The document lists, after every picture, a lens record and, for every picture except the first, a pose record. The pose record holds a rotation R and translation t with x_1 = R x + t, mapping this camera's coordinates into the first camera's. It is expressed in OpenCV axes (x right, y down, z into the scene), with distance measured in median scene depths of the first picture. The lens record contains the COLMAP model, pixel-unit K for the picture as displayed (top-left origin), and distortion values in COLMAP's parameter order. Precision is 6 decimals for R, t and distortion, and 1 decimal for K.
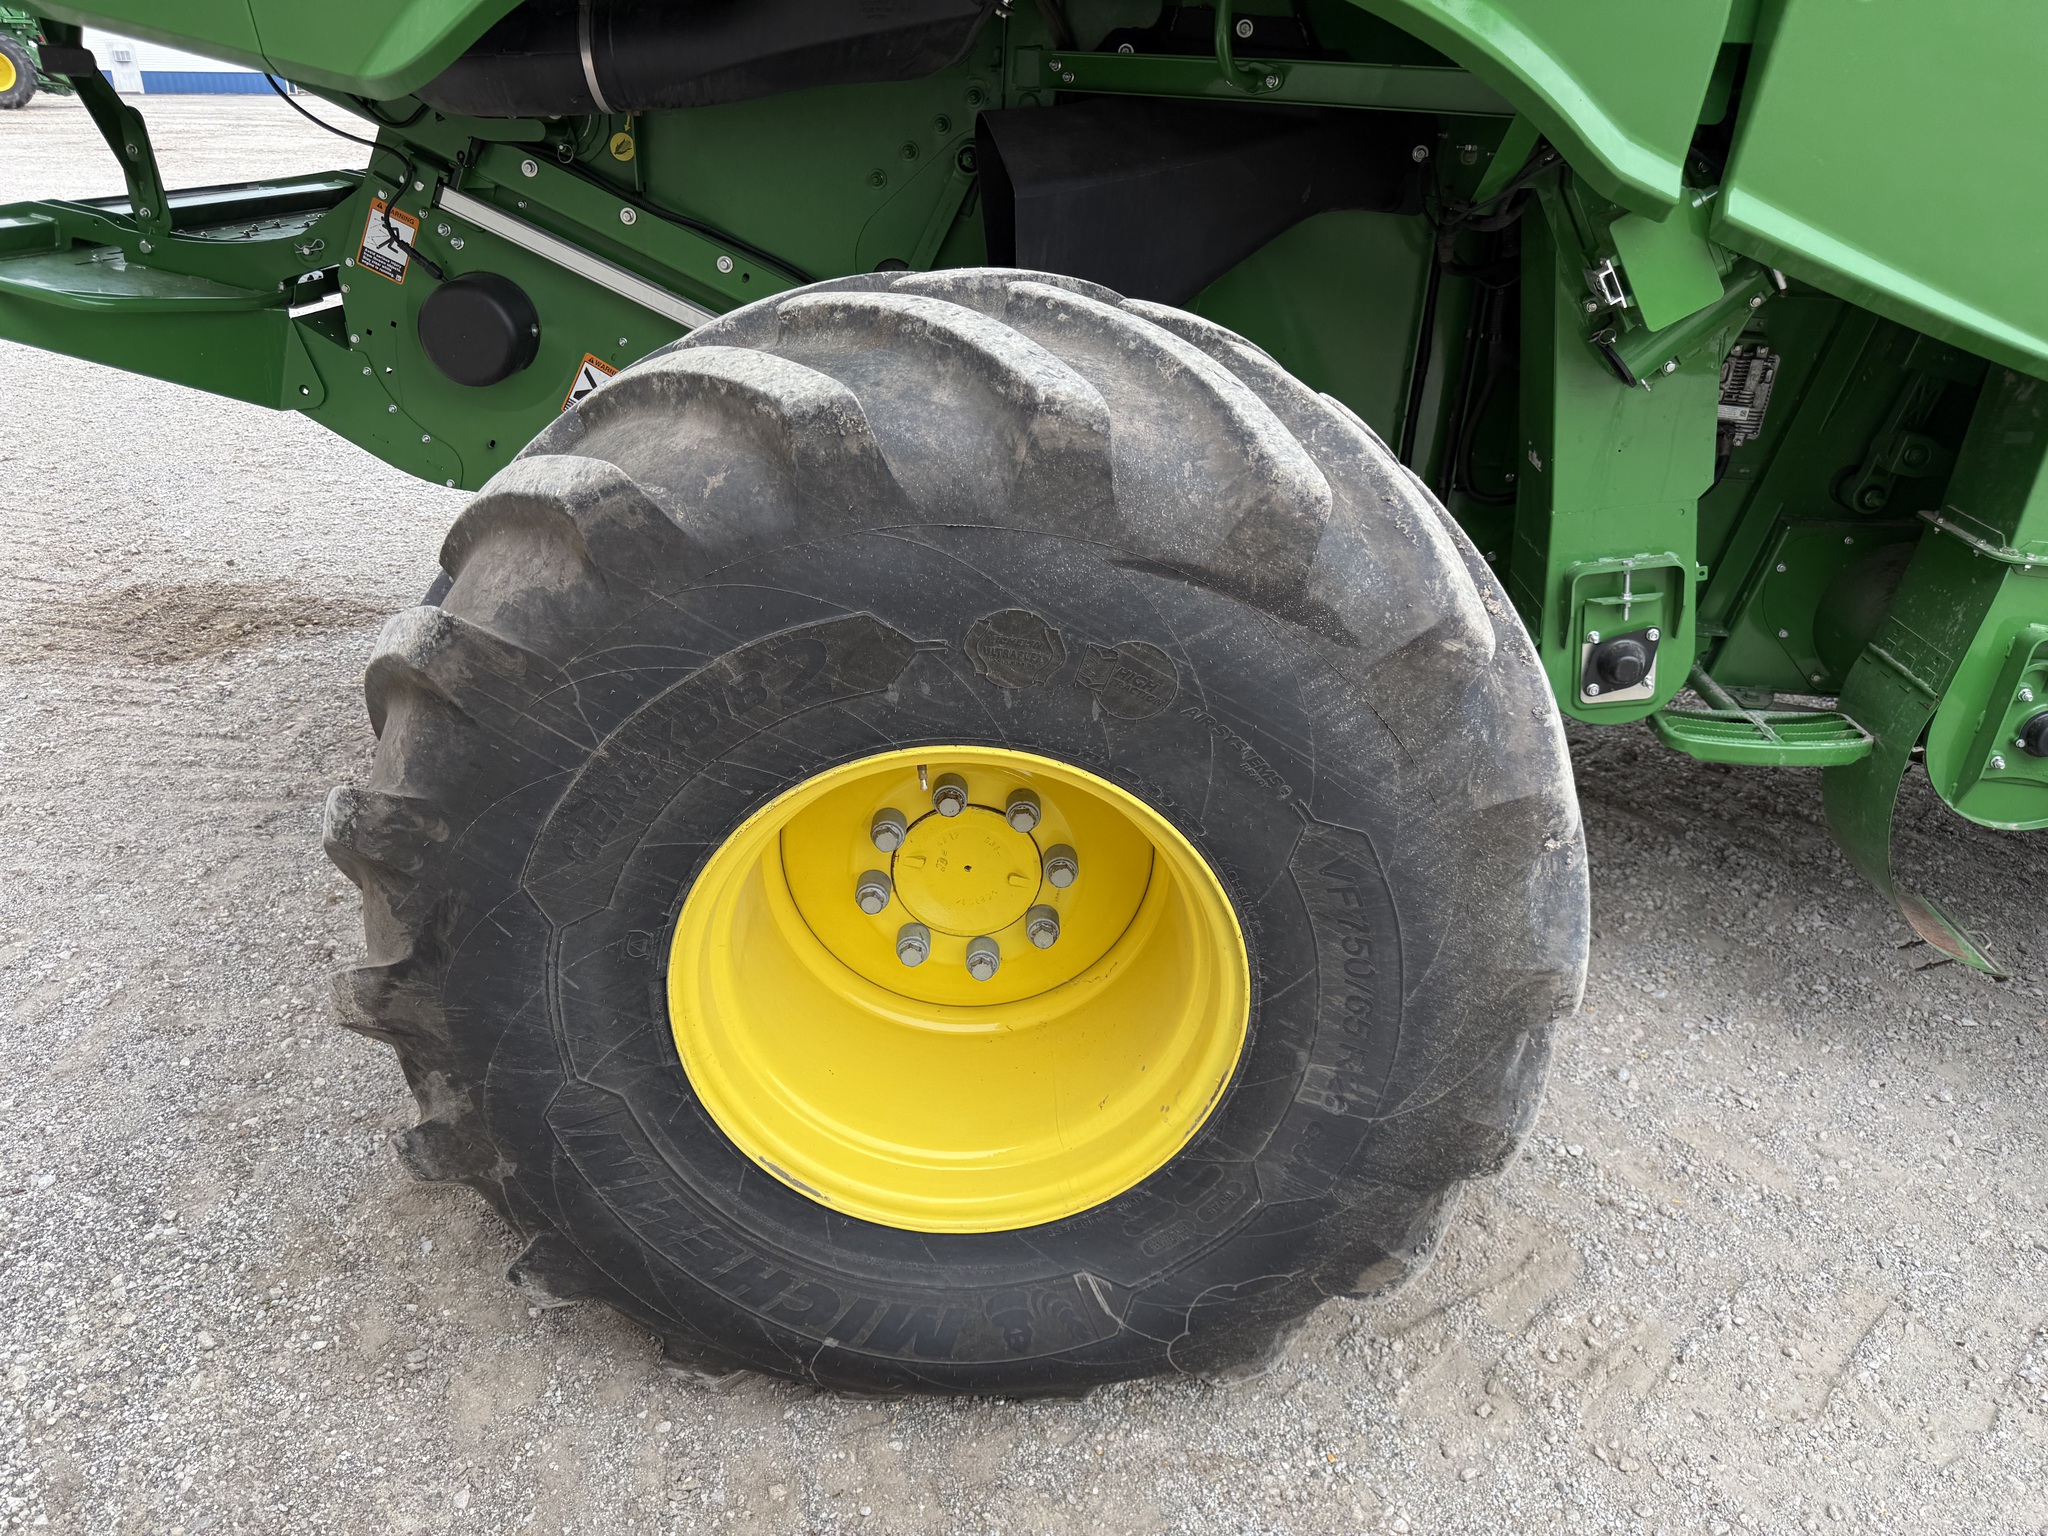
lens RADIAL K [[1428.7, 0, 1035.7], [0, 1428.7, 746.6], [0, 0, 1]] dist [0.074304, -0.081431]
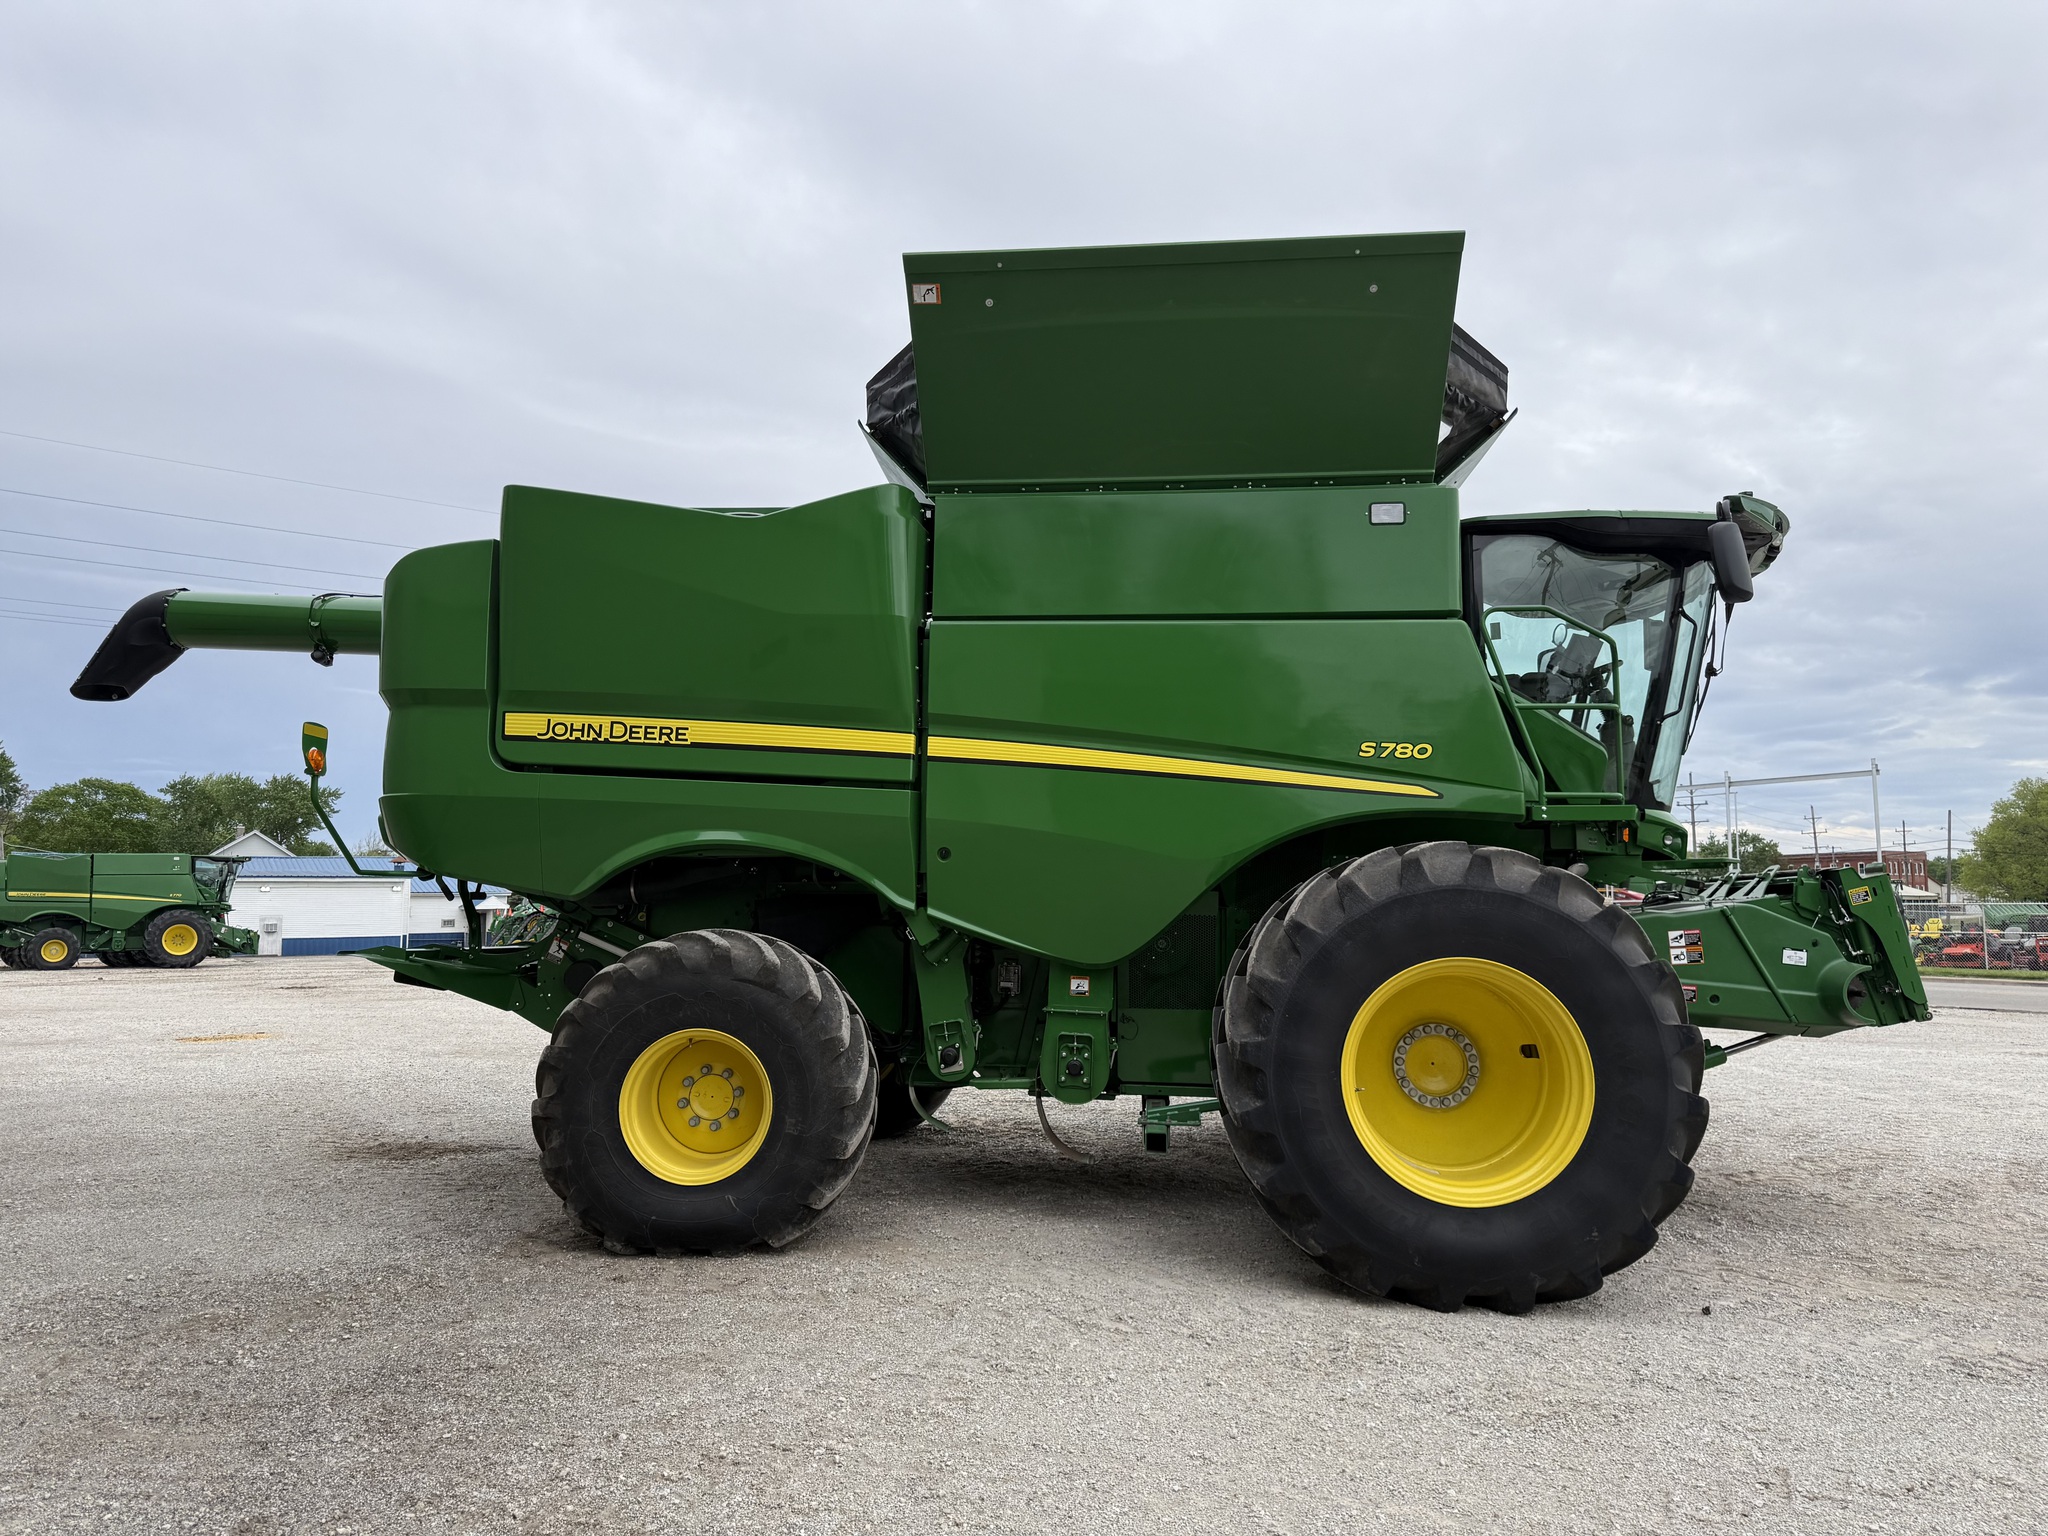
lens RADIAL K [[1450.3, 0, 1044.3], [0, 1450.3, 766.2], [0, 0, 1]] dist [0.070142, -0.070753]
pose [[0.999267, -0.036118, -0.012660, 0.734033], [0.024487, 0.857578, -0.513771, 1.096044], [0.029413, 0.513085, 0.857834, -2.124392]]
